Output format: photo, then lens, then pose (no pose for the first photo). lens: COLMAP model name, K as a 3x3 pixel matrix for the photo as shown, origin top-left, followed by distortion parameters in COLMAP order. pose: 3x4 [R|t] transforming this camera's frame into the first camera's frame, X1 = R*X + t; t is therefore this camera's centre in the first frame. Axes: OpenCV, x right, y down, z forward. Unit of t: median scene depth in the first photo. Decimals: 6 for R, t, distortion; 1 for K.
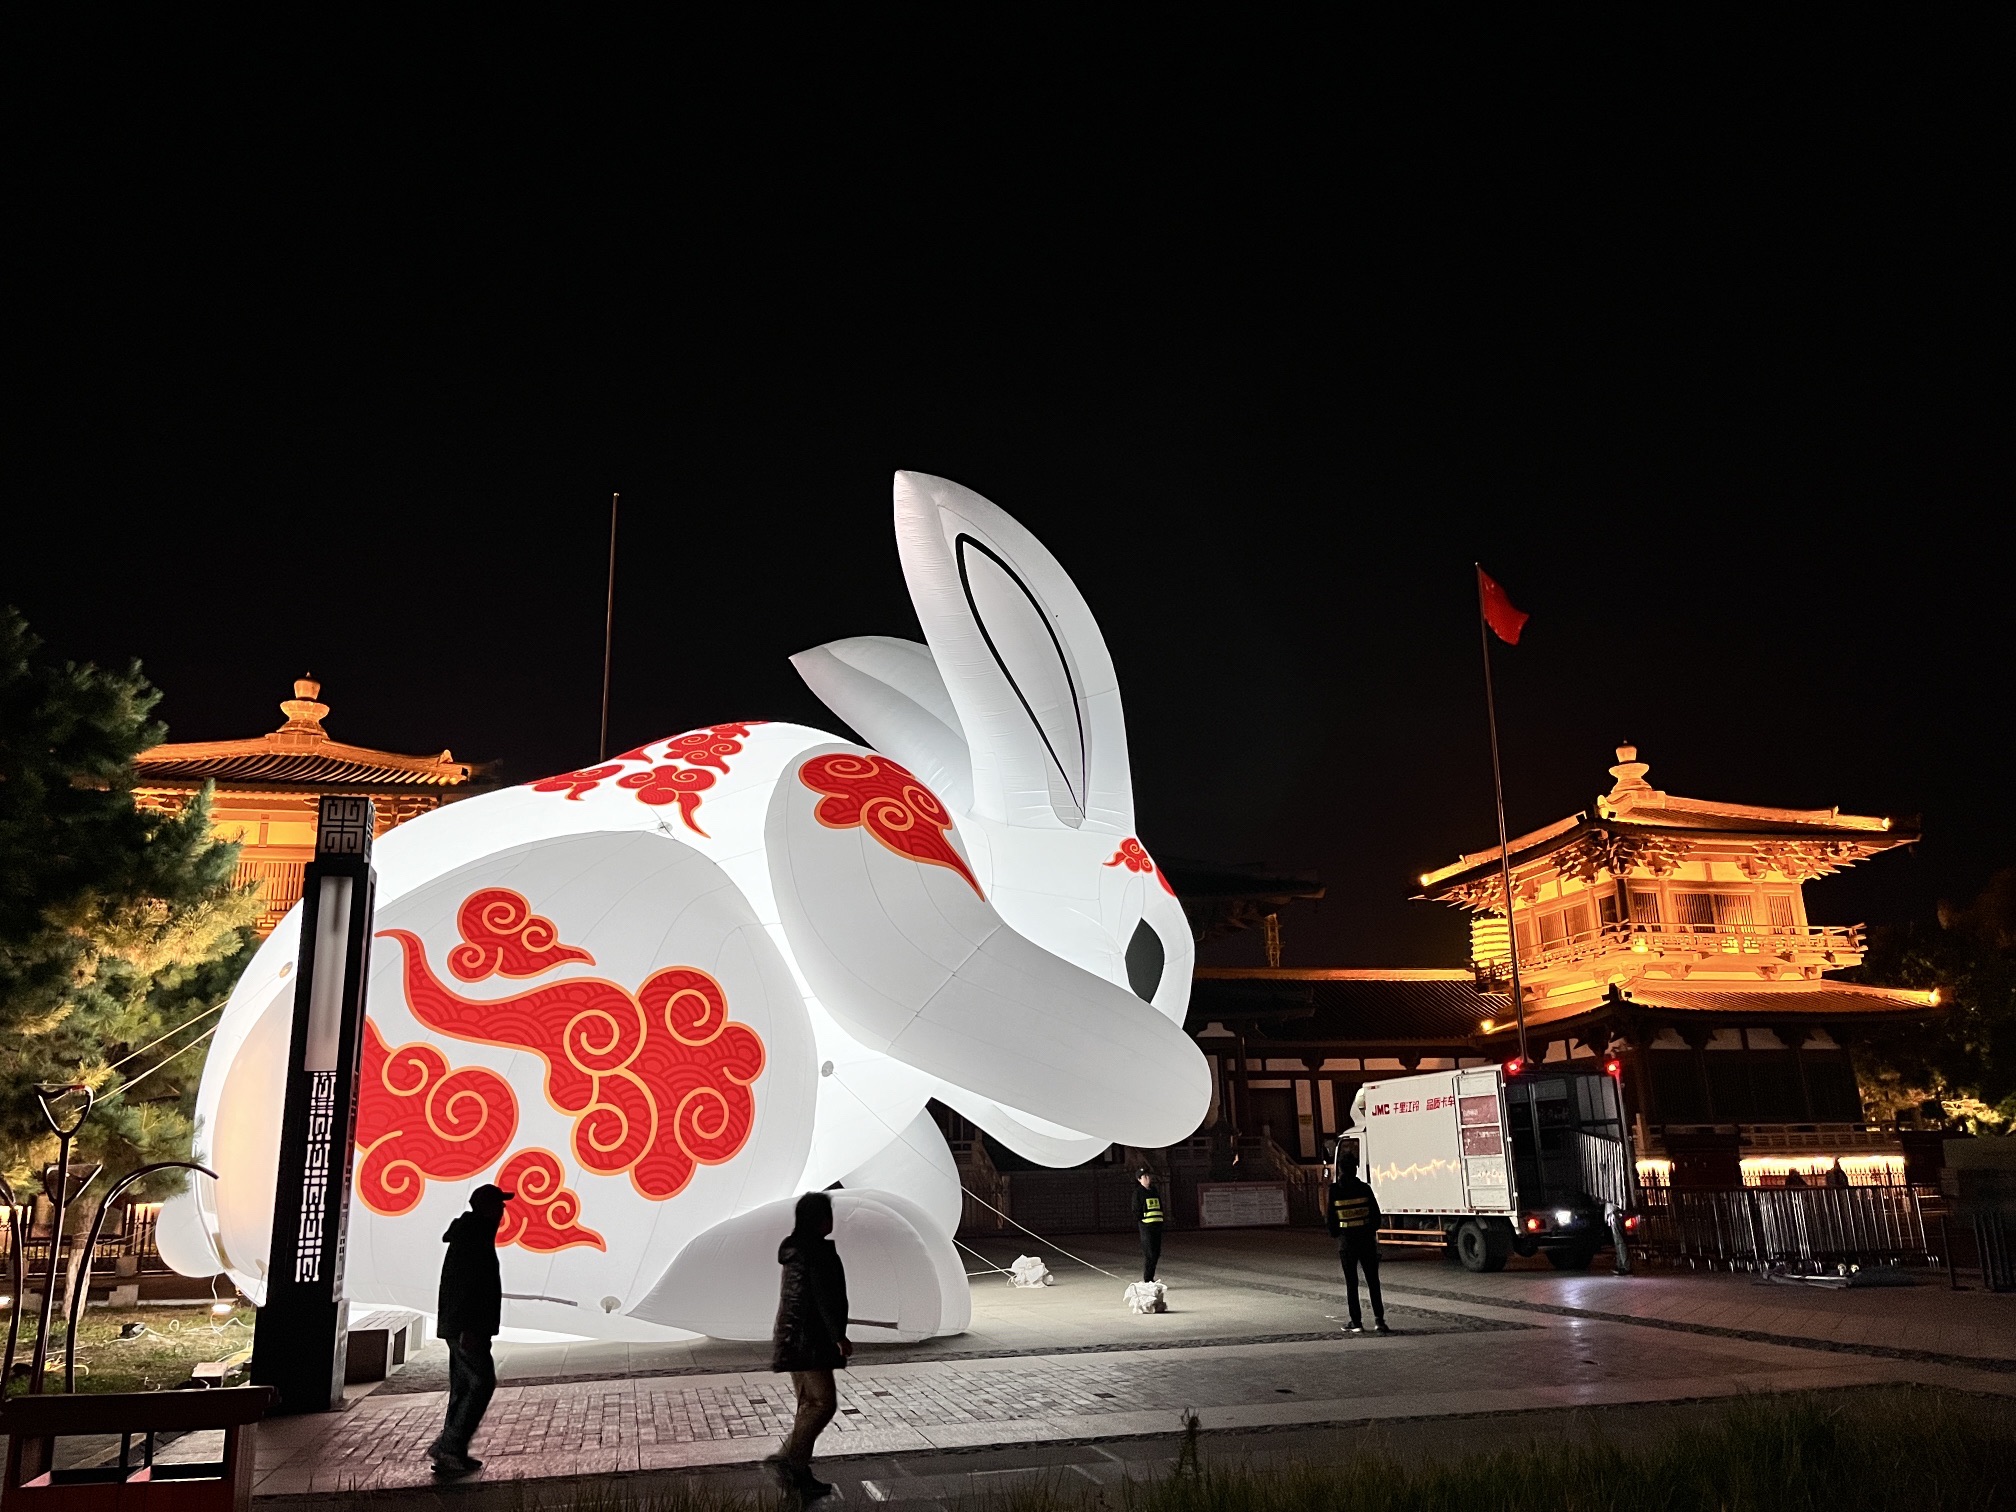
lens RADIAL K [[1496.6, 0, 1008.0], [0, 1496.6, 756.0], [0, 0, 1]] dist [0.026428, -0.046694]
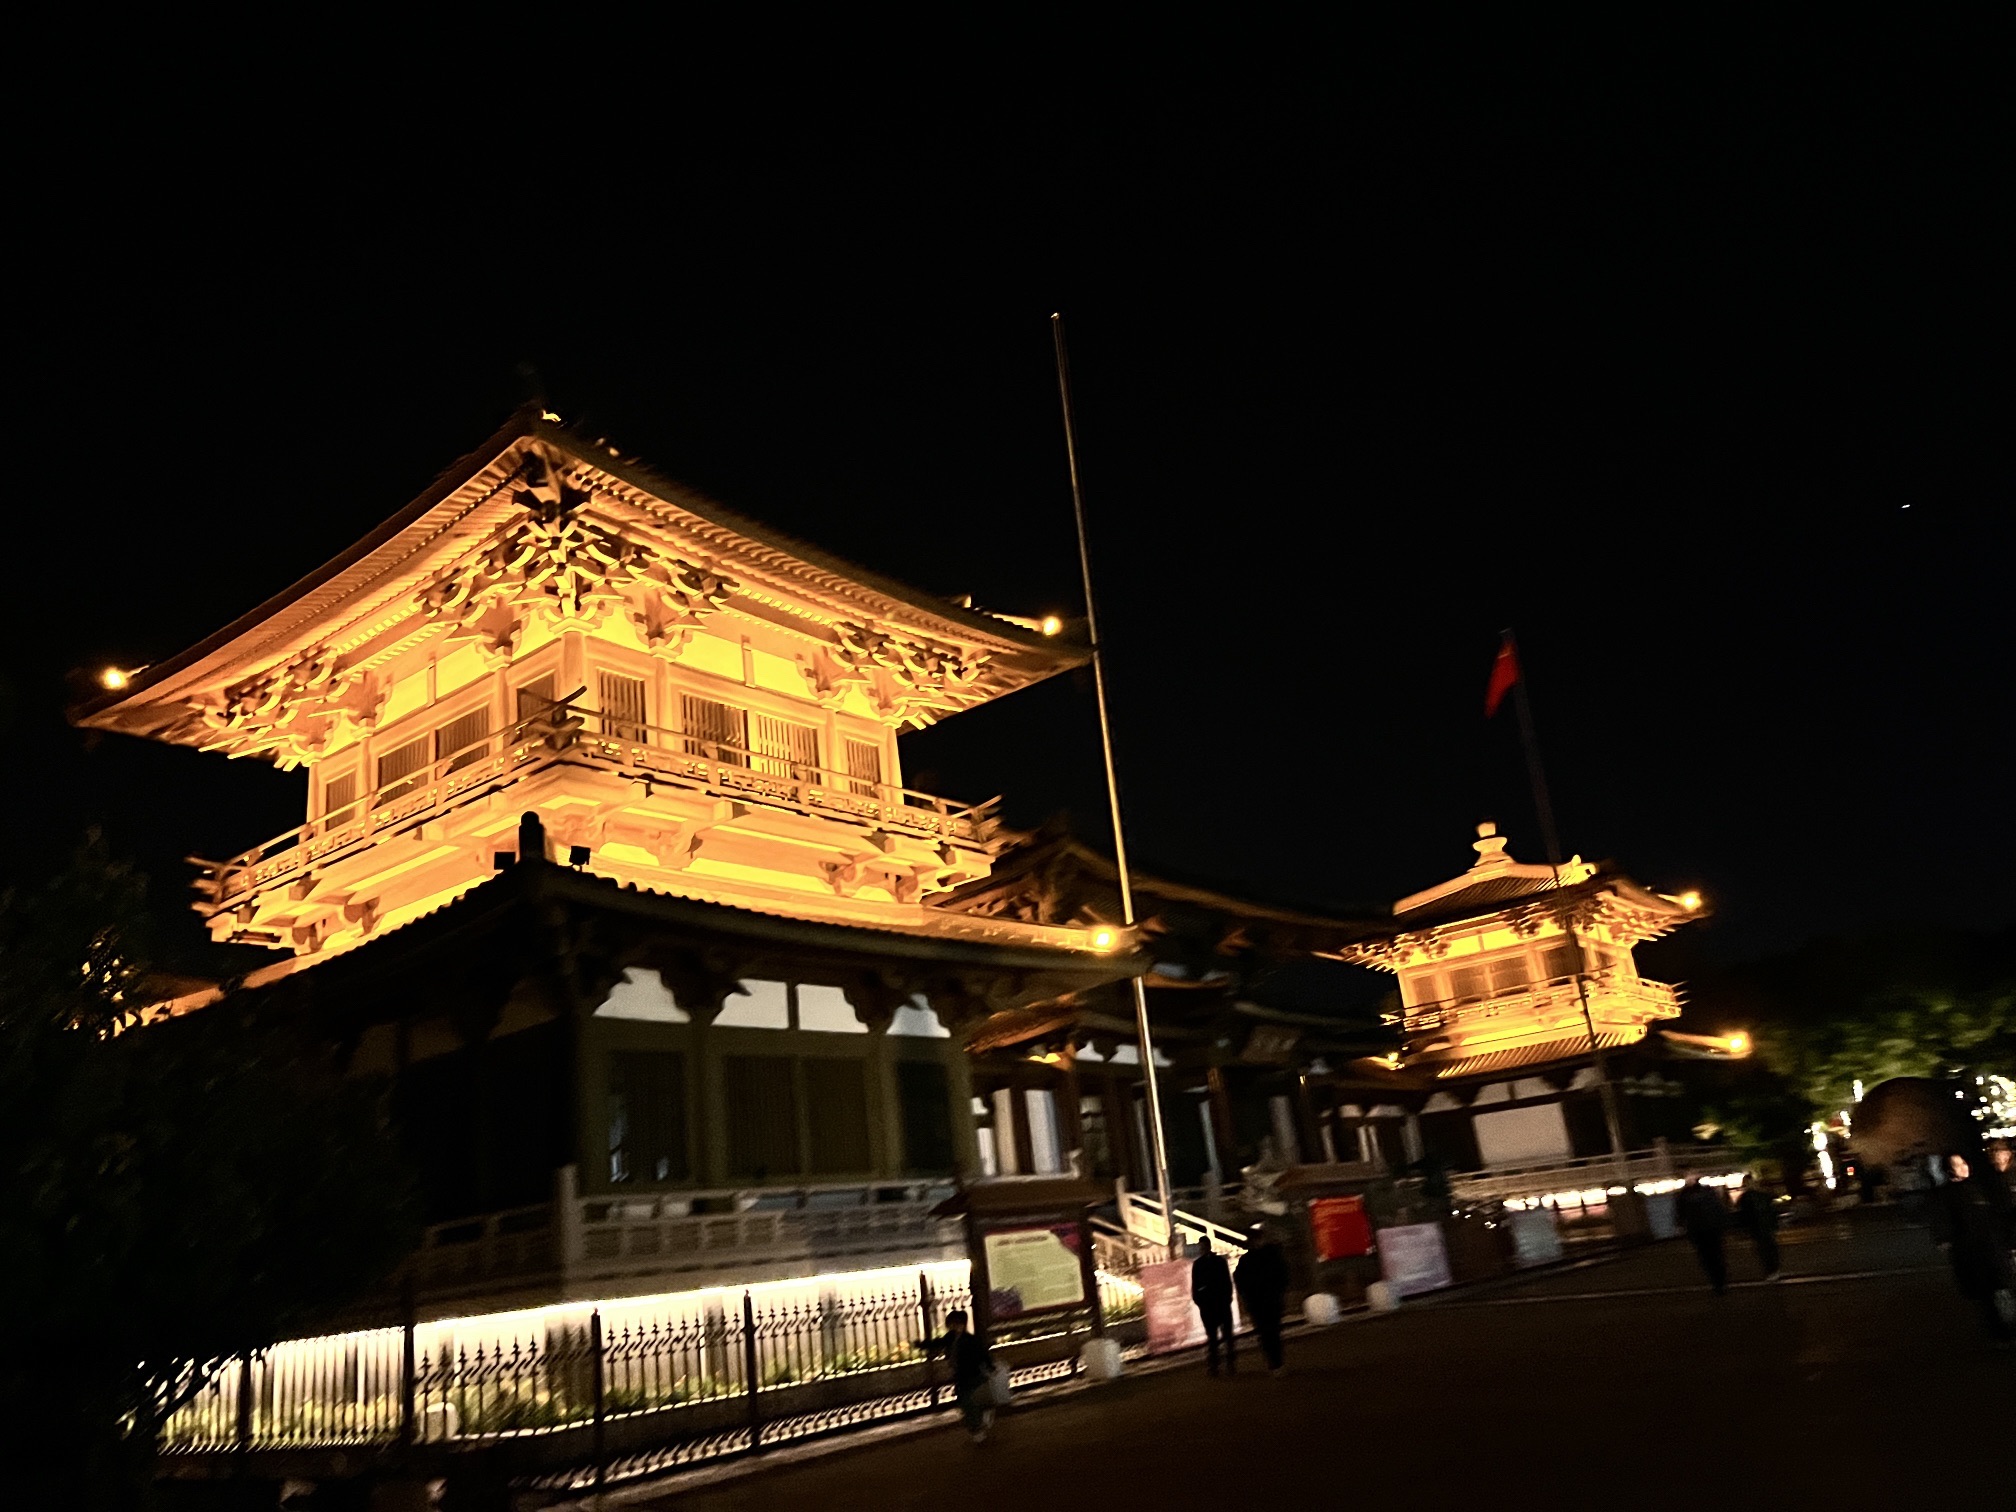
lens RADIAL K [[1496.6, 0, 1008.0], [0, 1496.6, 756.0], [0, 0, 1]] dist [0.026428, -0.046694]
pose [[0.771672, 0.137174, 0.621052, 0.238693], [-0.065083, 0.988370, -0.137437, 0.167570], [-0.632682, 0.065636, 0.771625, 0.583012]]
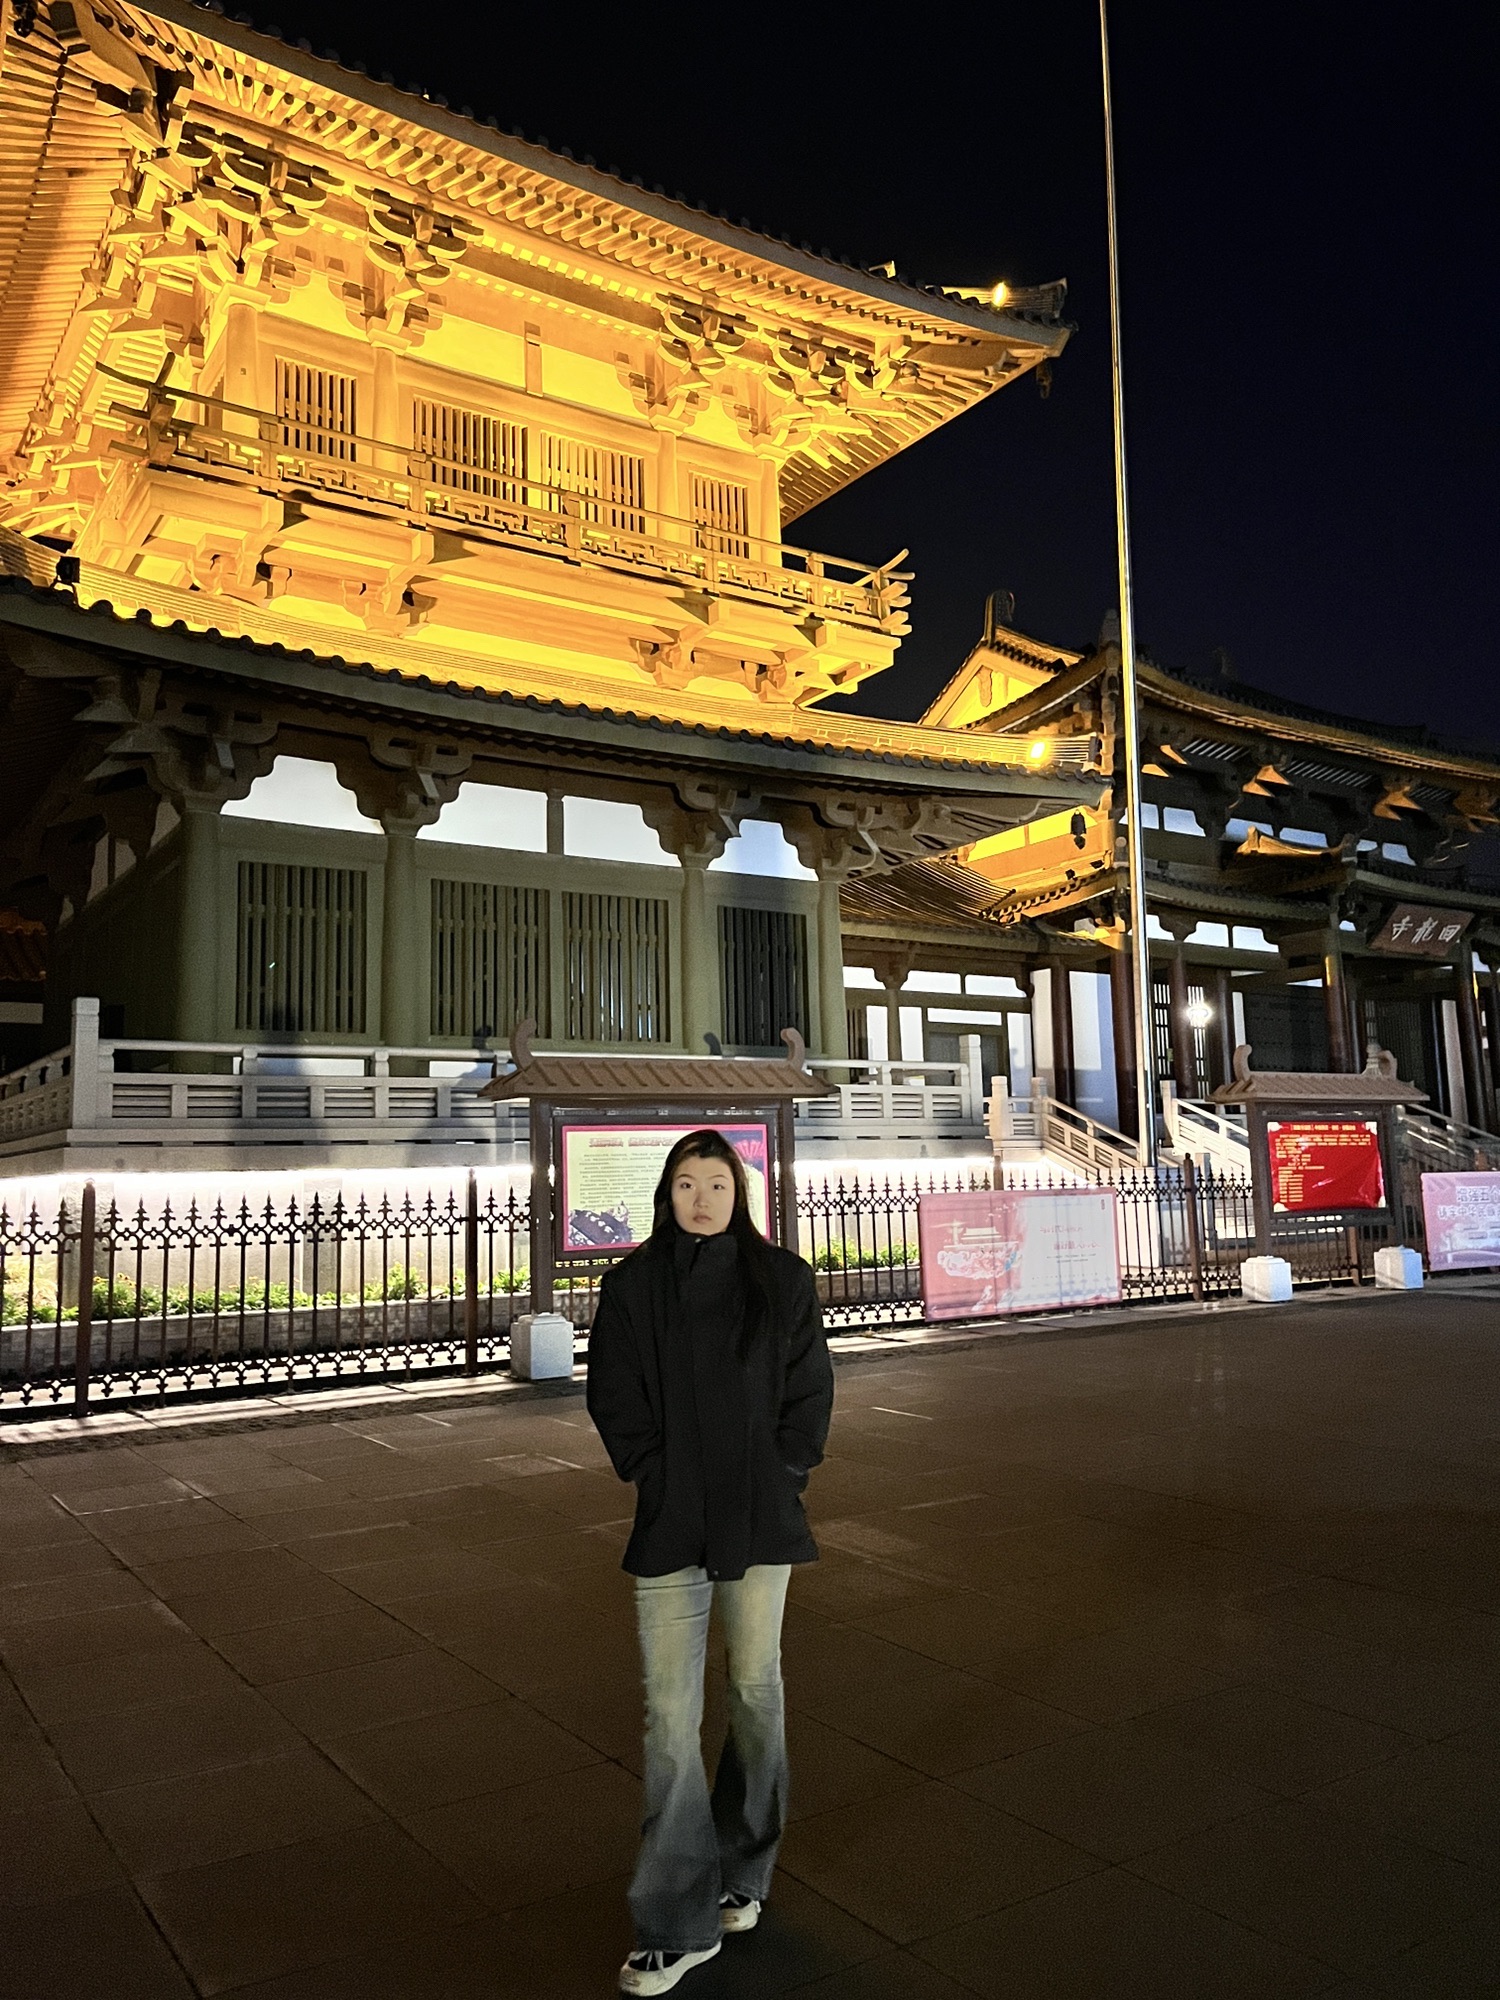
lens RADIAL K [[1528.0, 0, 845.1], [0, 1528.0, 1003.2], [0, 0, 1]] dist [-0.009254, -0.006769]
pose [[0.925555, 0.044515, 0.375987, 0.410721], [-0.098320, 0.987255, 0.125144, 0.174550], [-0.365625, -0.152795, 0.918135, 0.628226]]
